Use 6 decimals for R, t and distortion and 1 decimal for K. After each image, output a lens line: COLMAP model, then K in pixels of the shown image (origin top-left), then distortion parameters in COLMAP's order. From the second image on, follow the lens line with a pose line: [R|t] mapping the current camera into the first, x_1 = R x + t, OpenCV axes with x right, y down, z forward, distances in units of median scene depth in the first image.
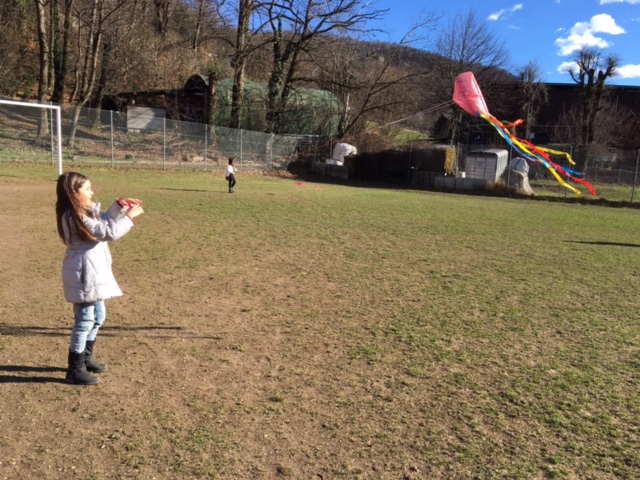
lens RADIAL K [[552.1, 0, 320.0], [0, 552.1, 240.0], [0, 0, 1]] dist [0.090324, -0.153312]
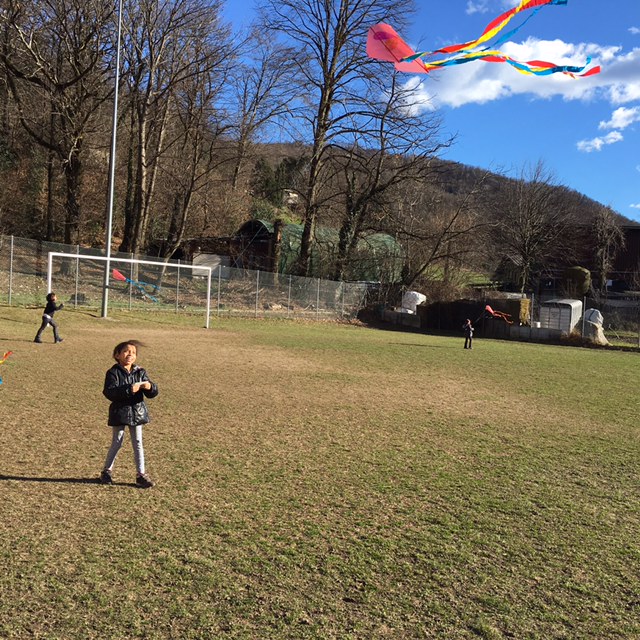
lens RADIAL K [[725.9, 0, 320.0], [0, 725.9, 320.0], [0, 0, 1]] dist [0.021290, 0.027262]
pose [[0.999588, 0.008586, -0.027392, -0.092190], [-0.011810, 0.992726, -0.119816, 0.033386], [0.026164, 0.120090, 0.992418, -0.291342]]
